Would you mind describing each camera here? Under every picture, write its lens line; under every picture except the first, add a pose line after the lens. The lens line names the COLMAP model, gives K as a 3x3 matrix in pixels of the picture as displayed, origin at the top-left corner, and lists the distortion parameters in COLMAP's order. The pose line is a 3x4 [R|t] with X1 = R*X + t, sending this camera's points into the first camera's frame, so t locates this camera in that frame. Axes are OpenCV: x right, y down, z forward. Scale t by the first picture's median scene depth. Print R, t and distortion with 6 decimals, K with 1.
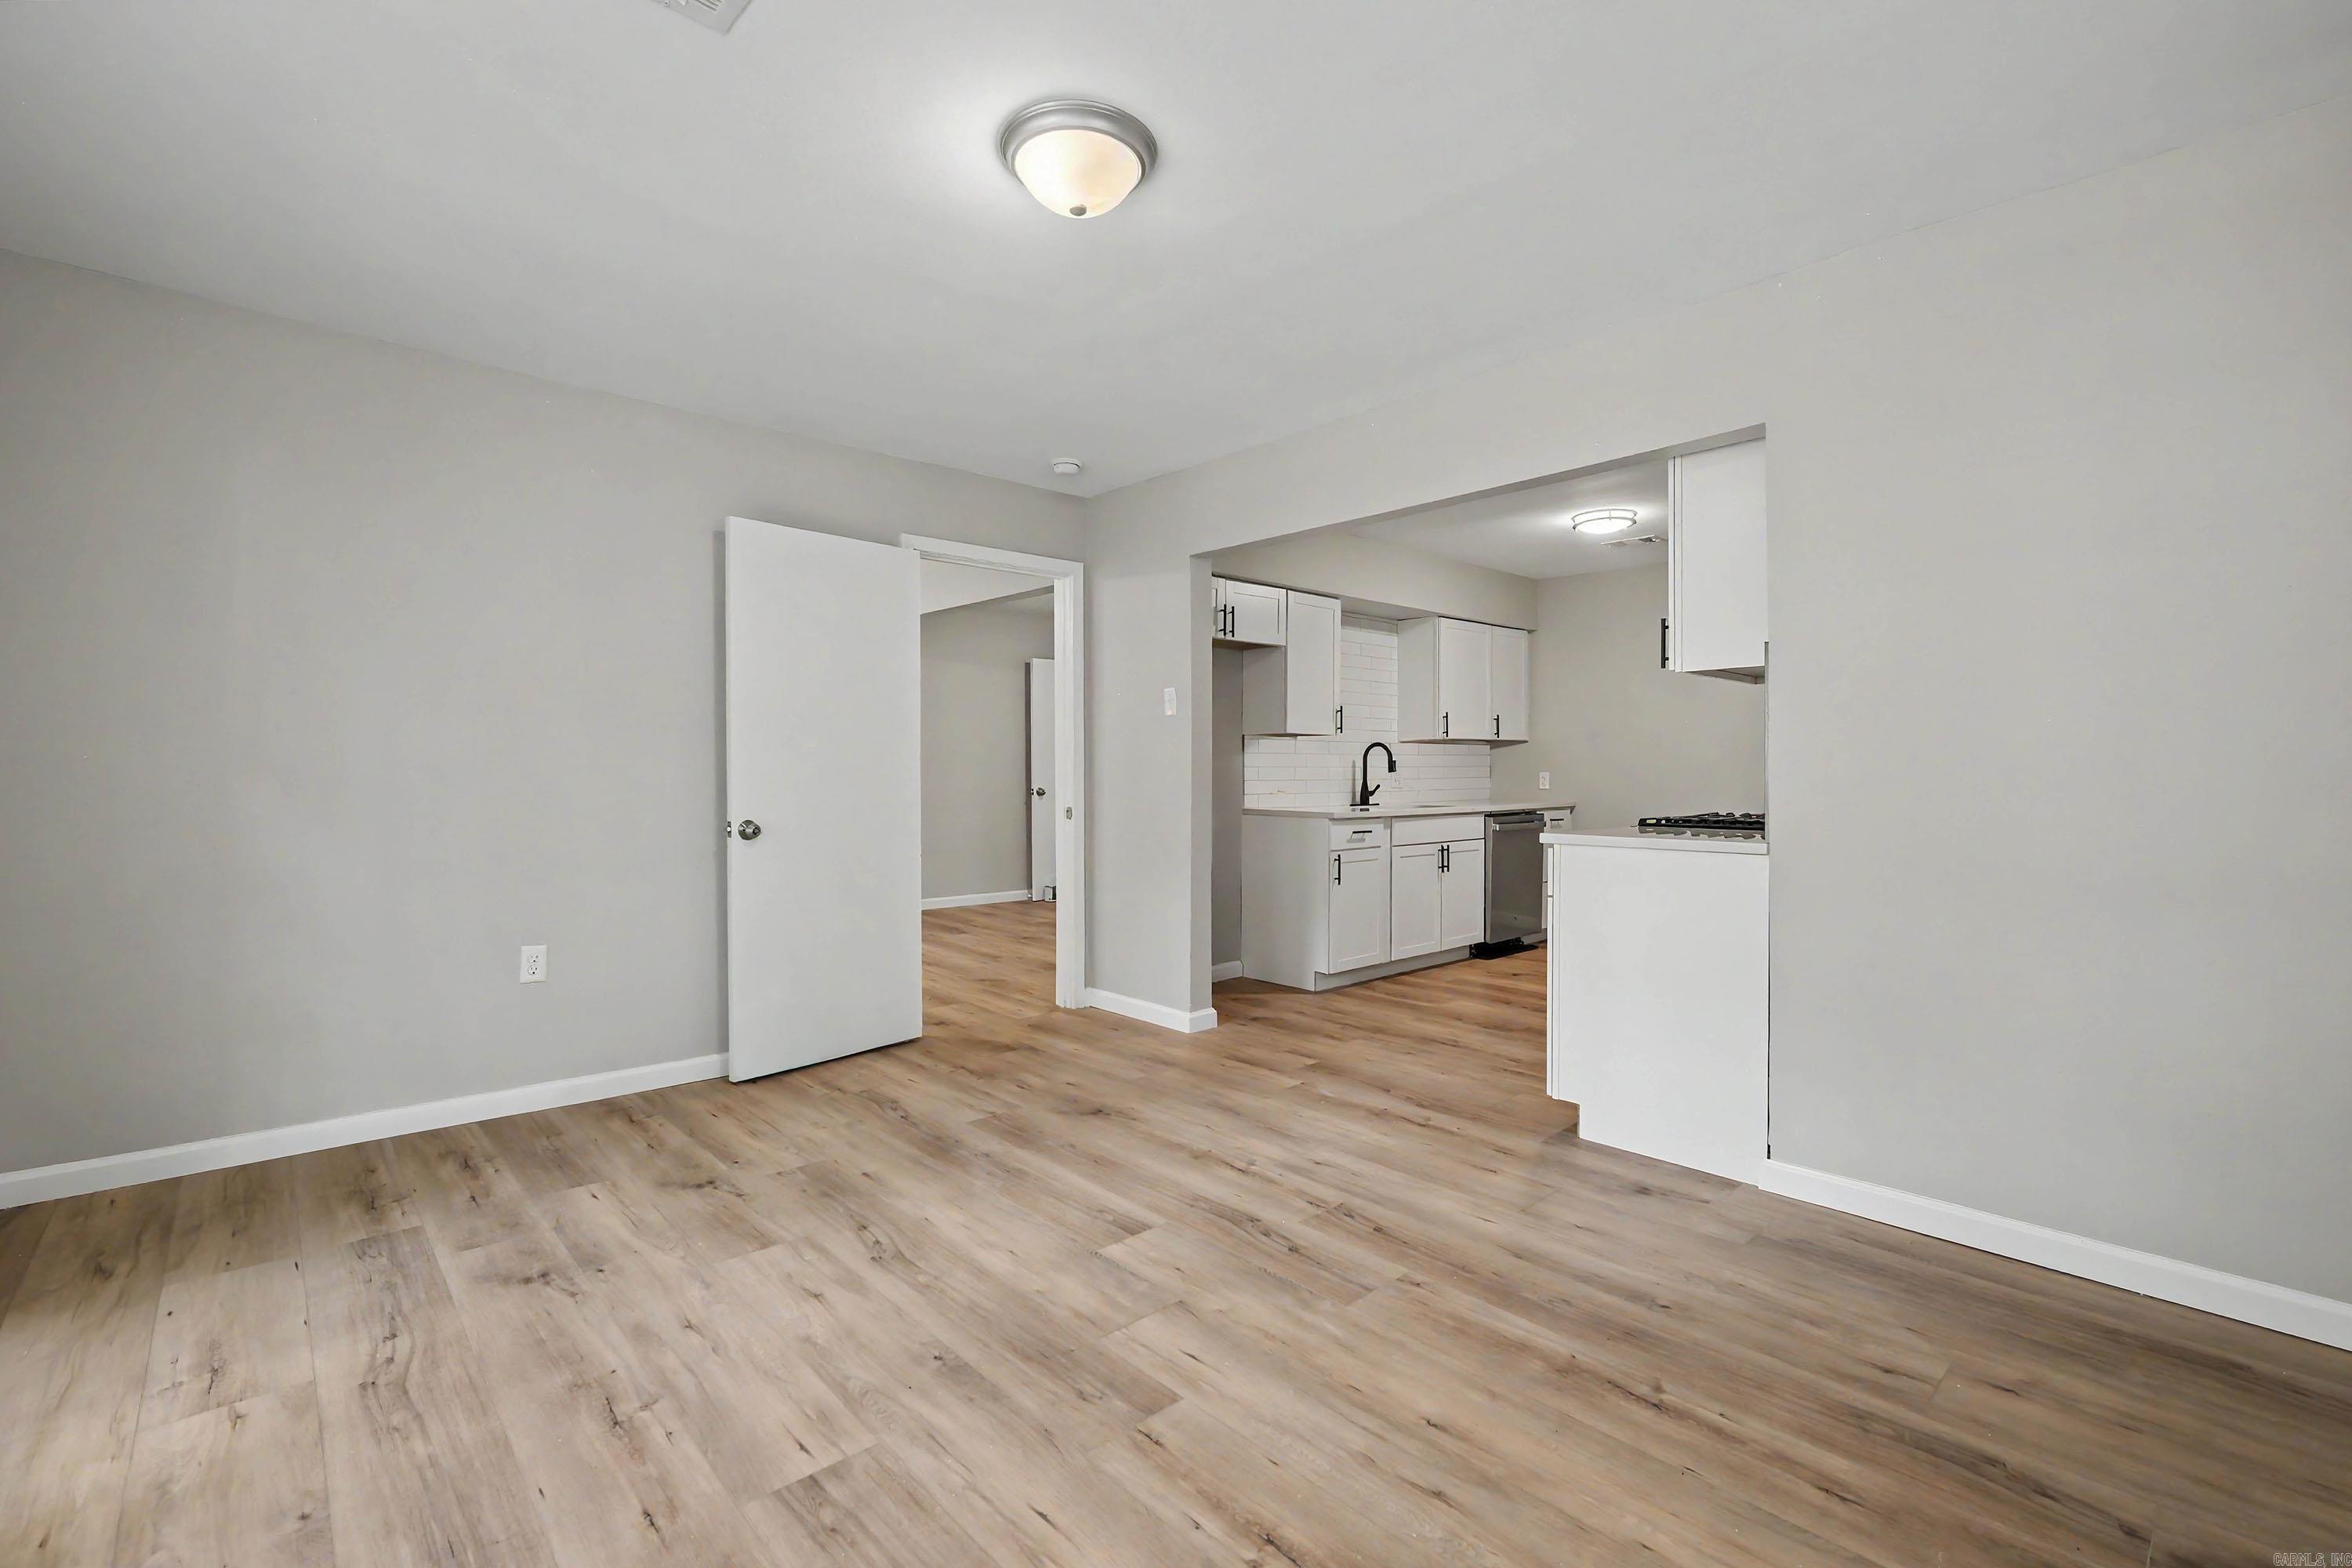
lens RADIAL K [[1024.5, 0, 1177.4], [0, 1024.5, 768.5], [0, 0, 1]] dist [-0.000478, 0.000402]
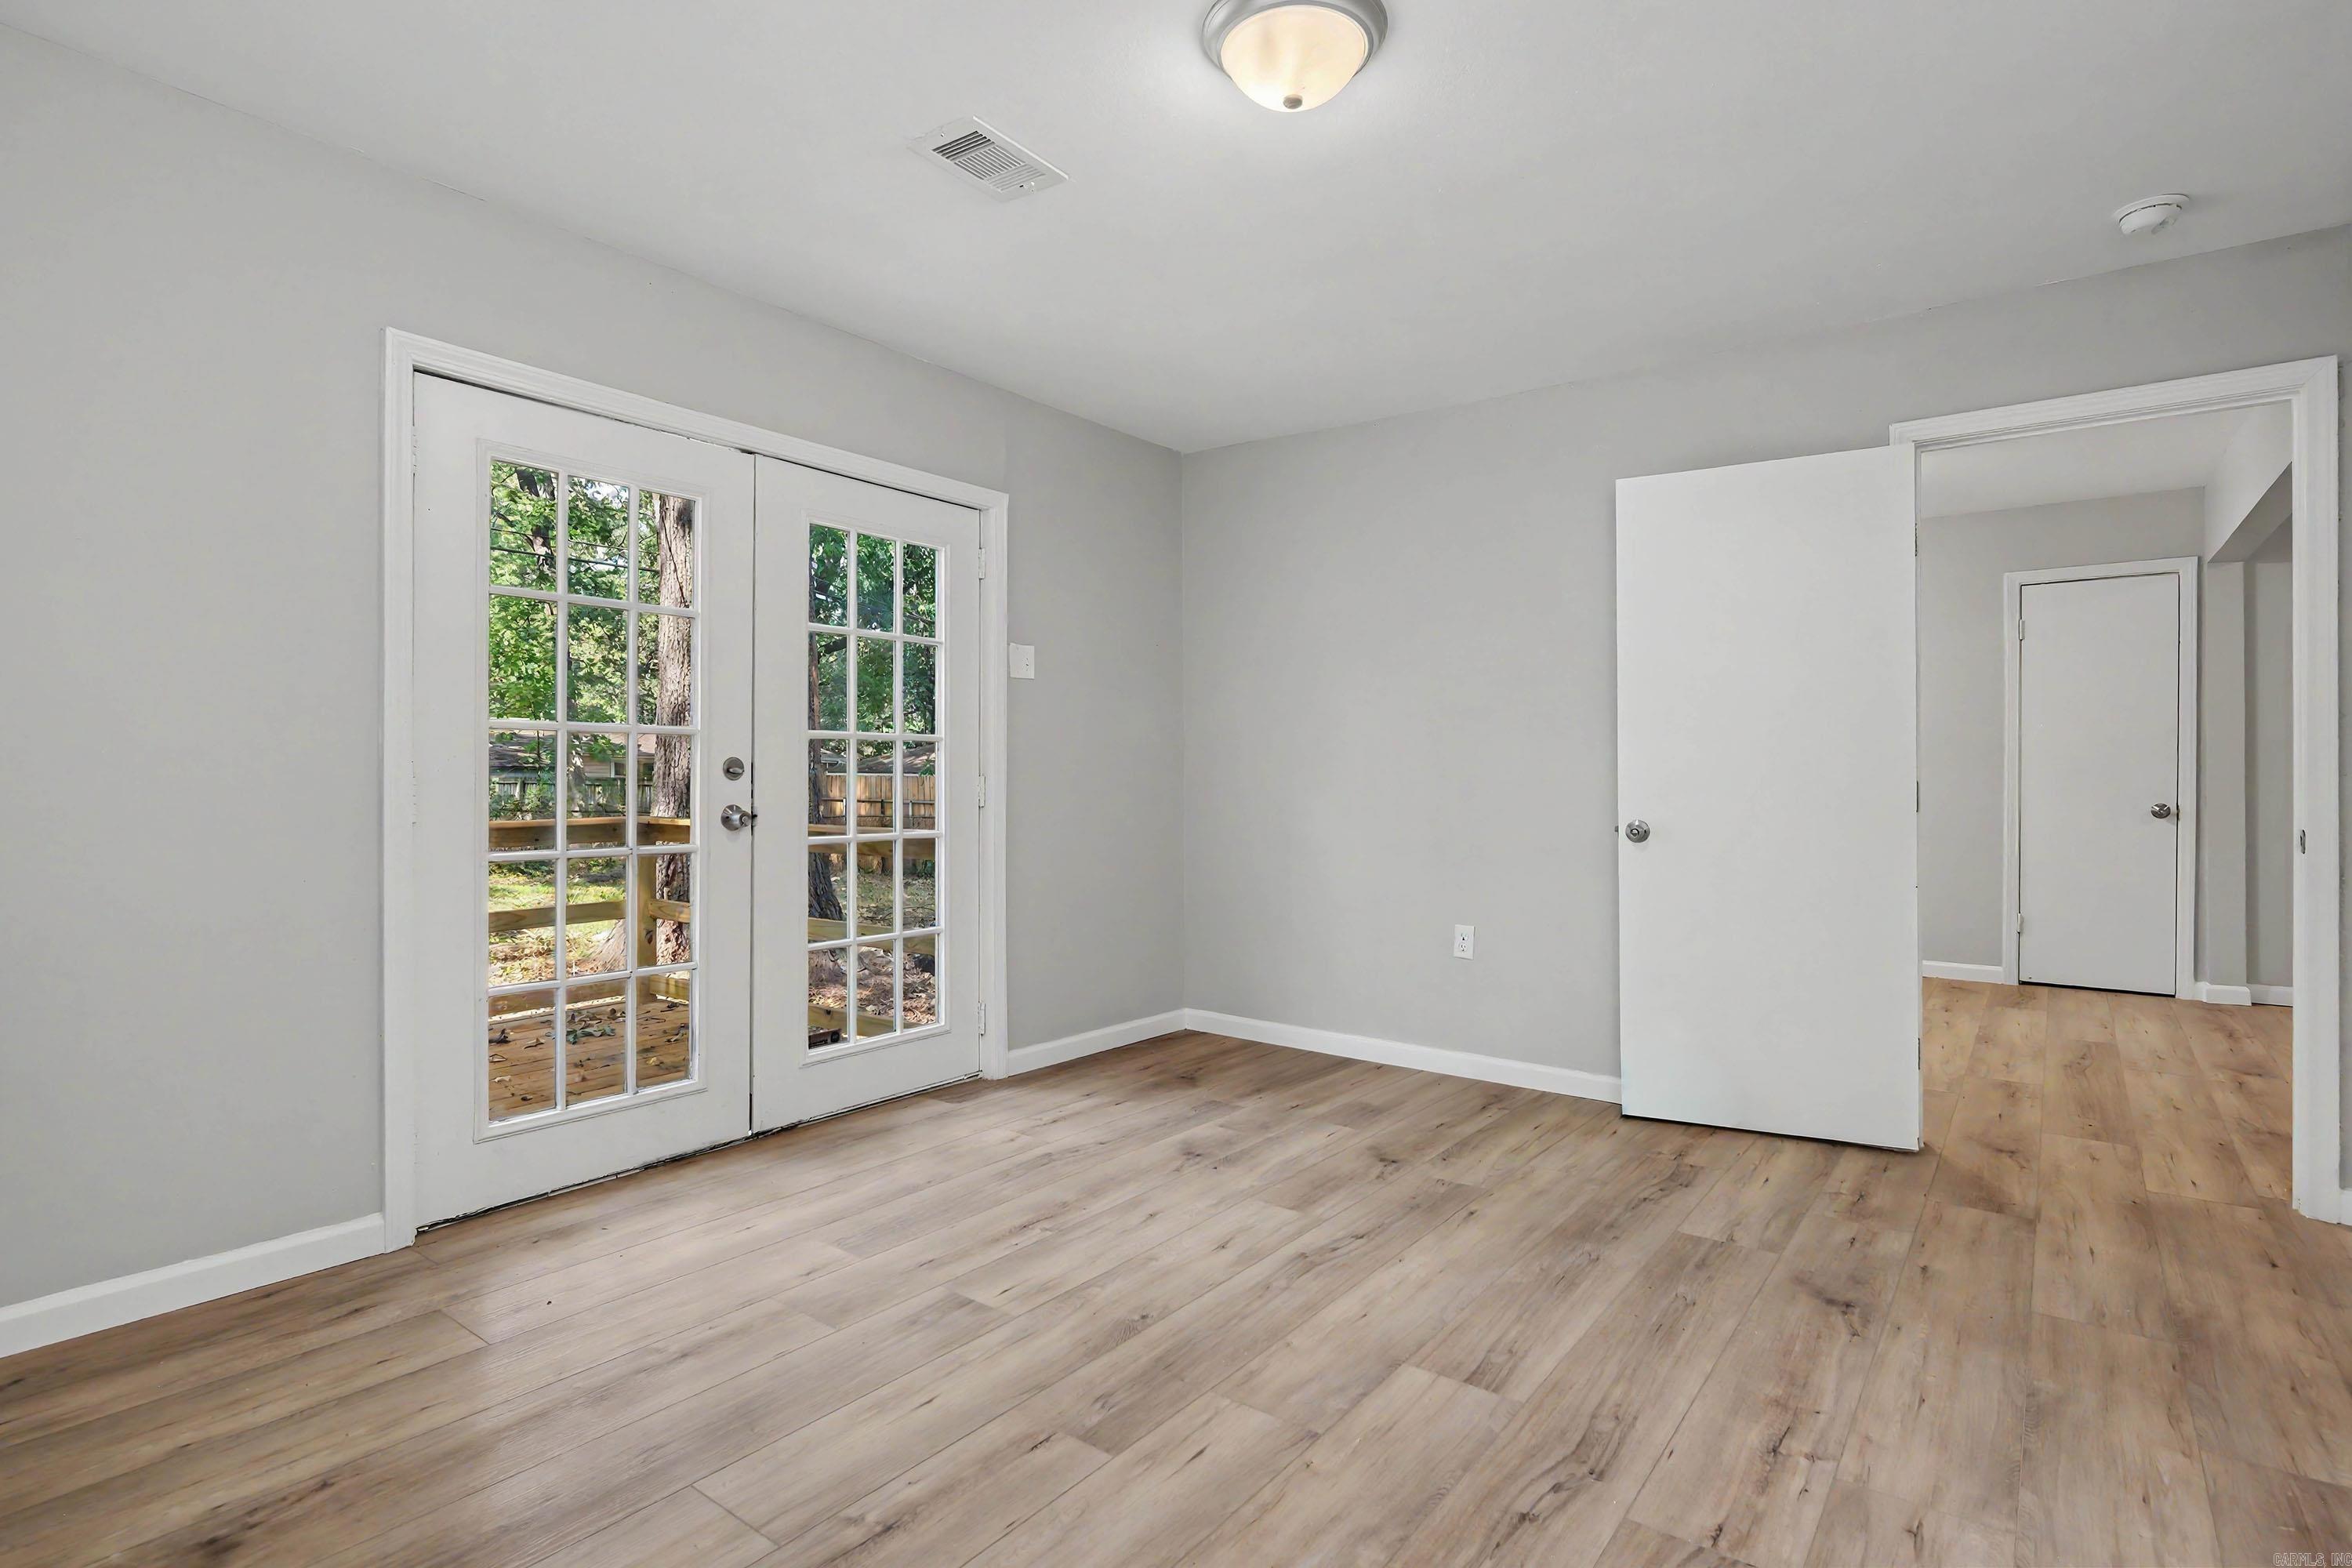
lens RADIAL K [[1180.4, 0, 1174.3], [0, 1180.4, 778.5], [0, 0, 1]] dist [0.004001, 0.000010]
pose [[0.184929, 0.002248, -0.982749, 0.744862], [0.002588, 0.999993, 0.002774, 0.015763], [0.982749, -0.003056, 0.184922, 0.626325]]
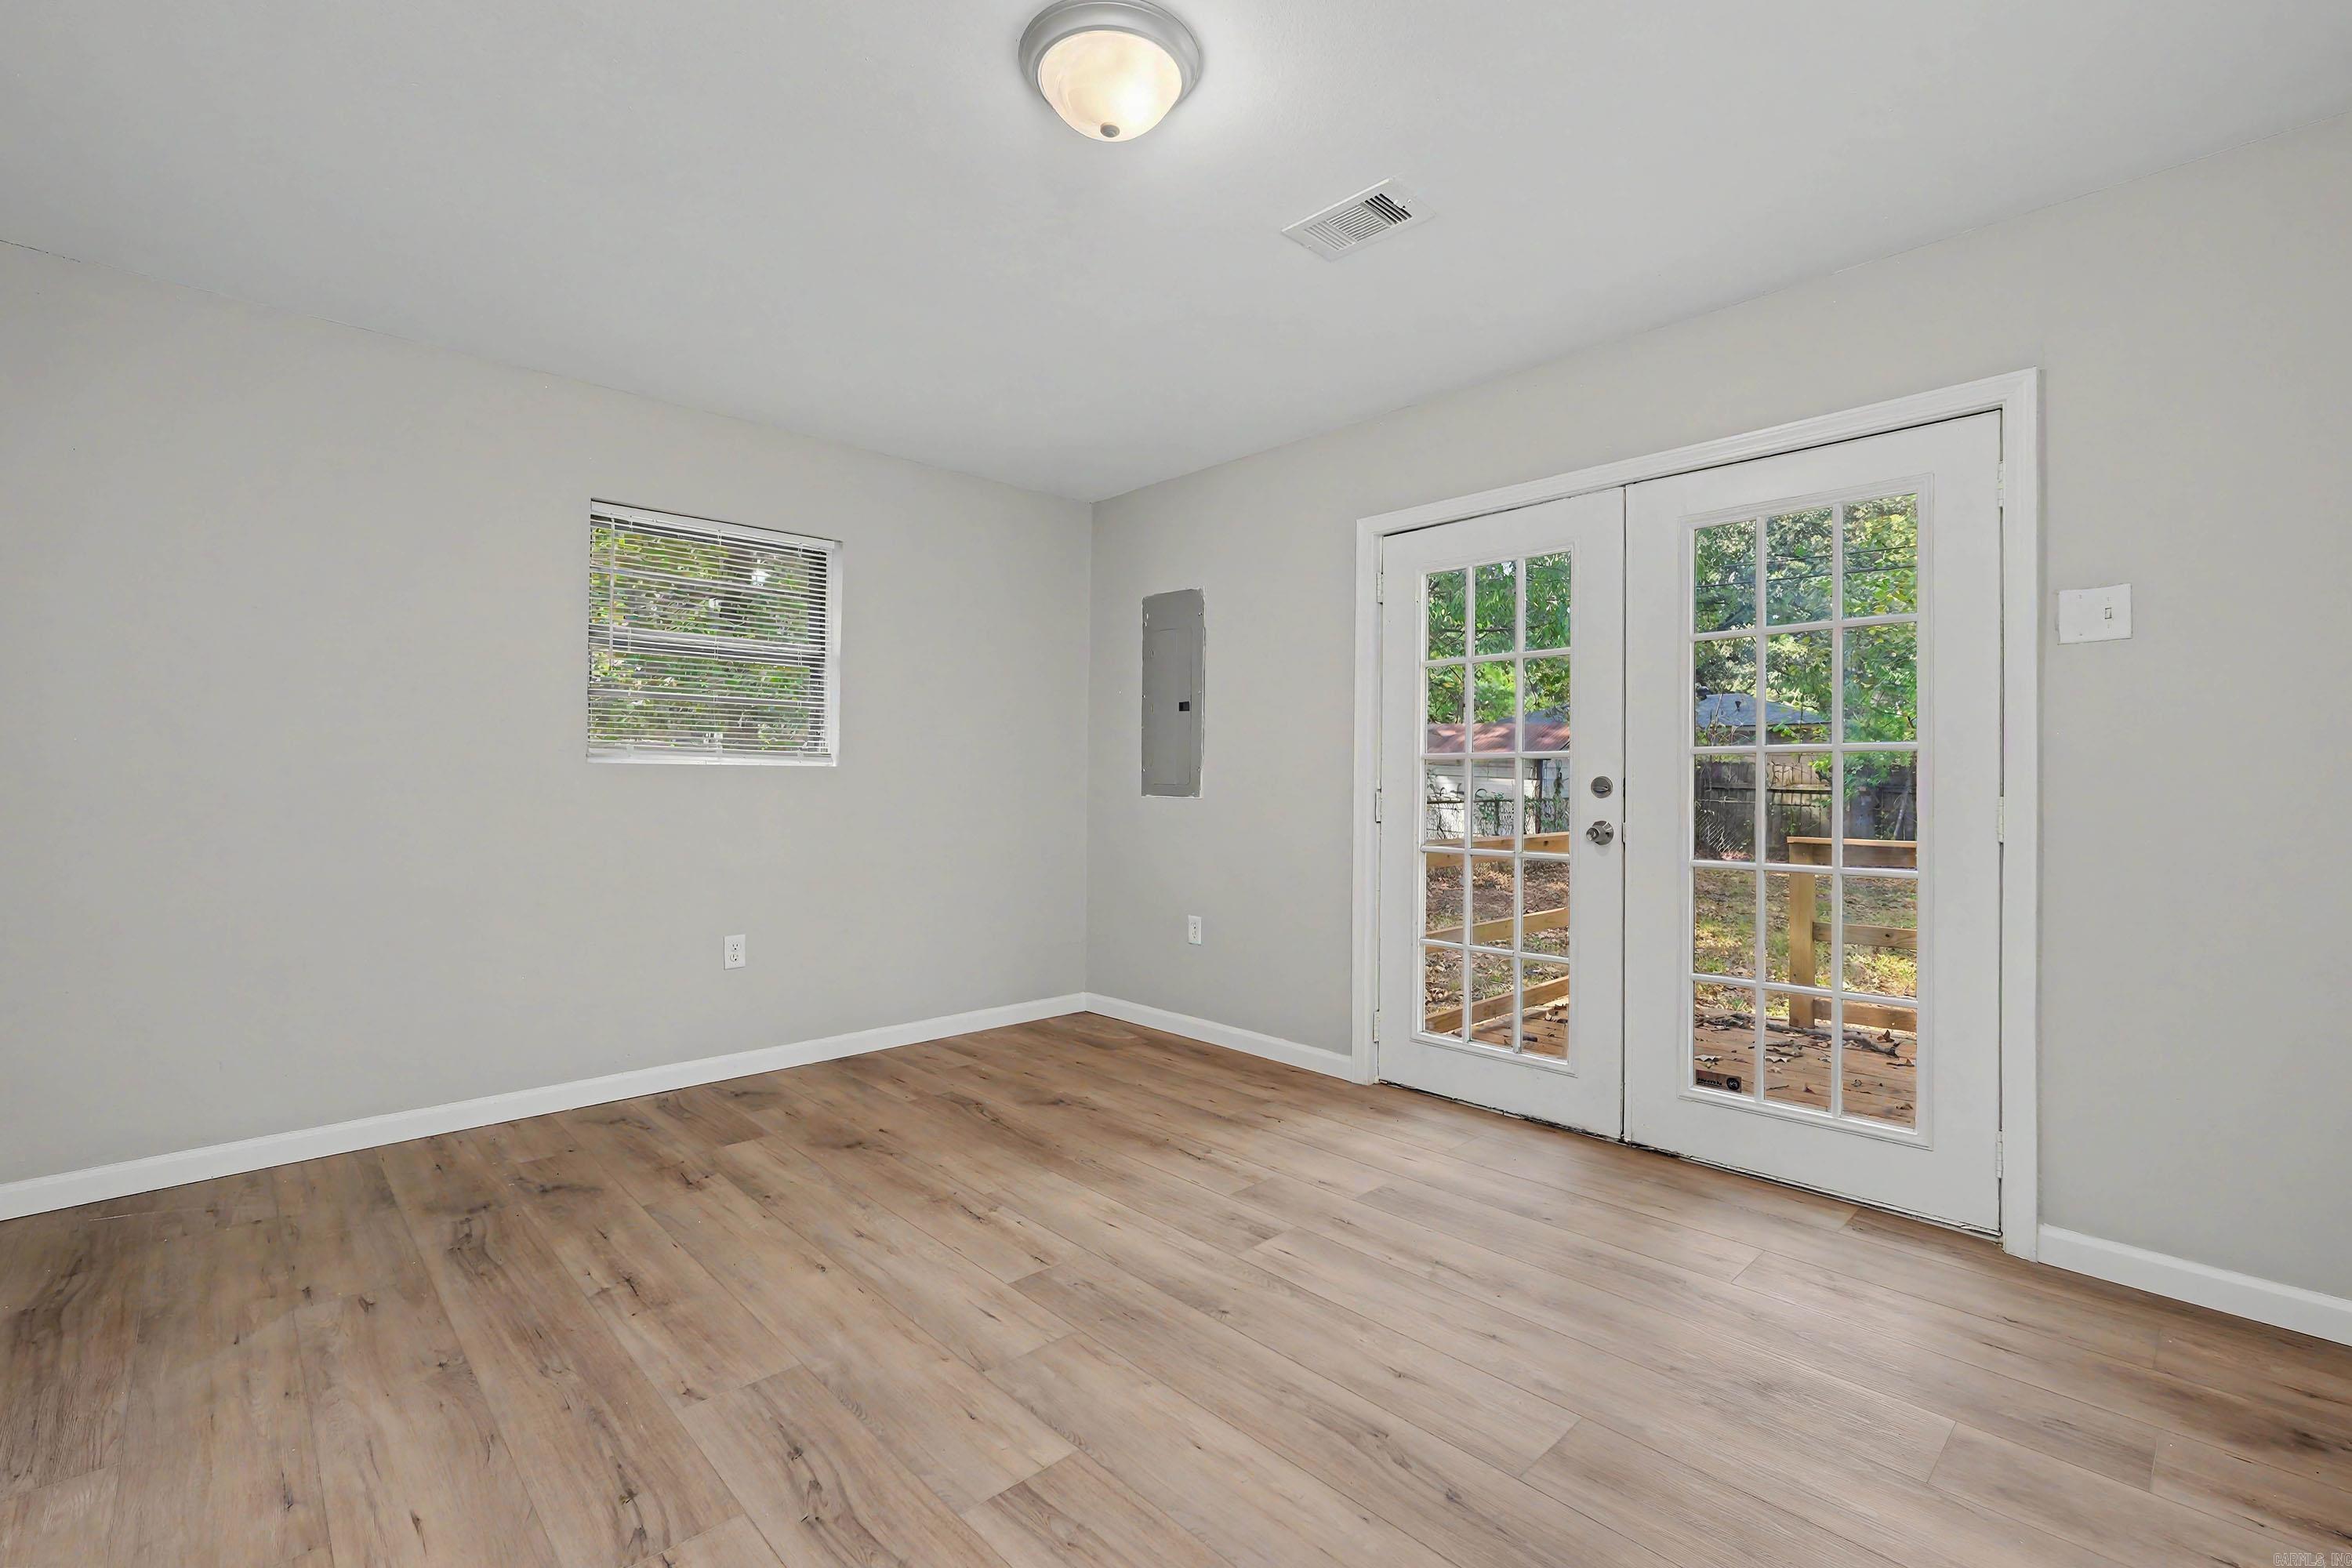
lens RADIAL K [[1037.1, 0, 1177.1], [0, 1037.1, 779.1], [0, 0, 1]] dist [-0.002494, 0.000370]
pose [[-0.999860, -0.008568, -0.014404, -0.125751], [-0.008372, 0.999872, -0.013598, 0.018858], [0.014518, -0.013476, -0.999804, 1.633916]]
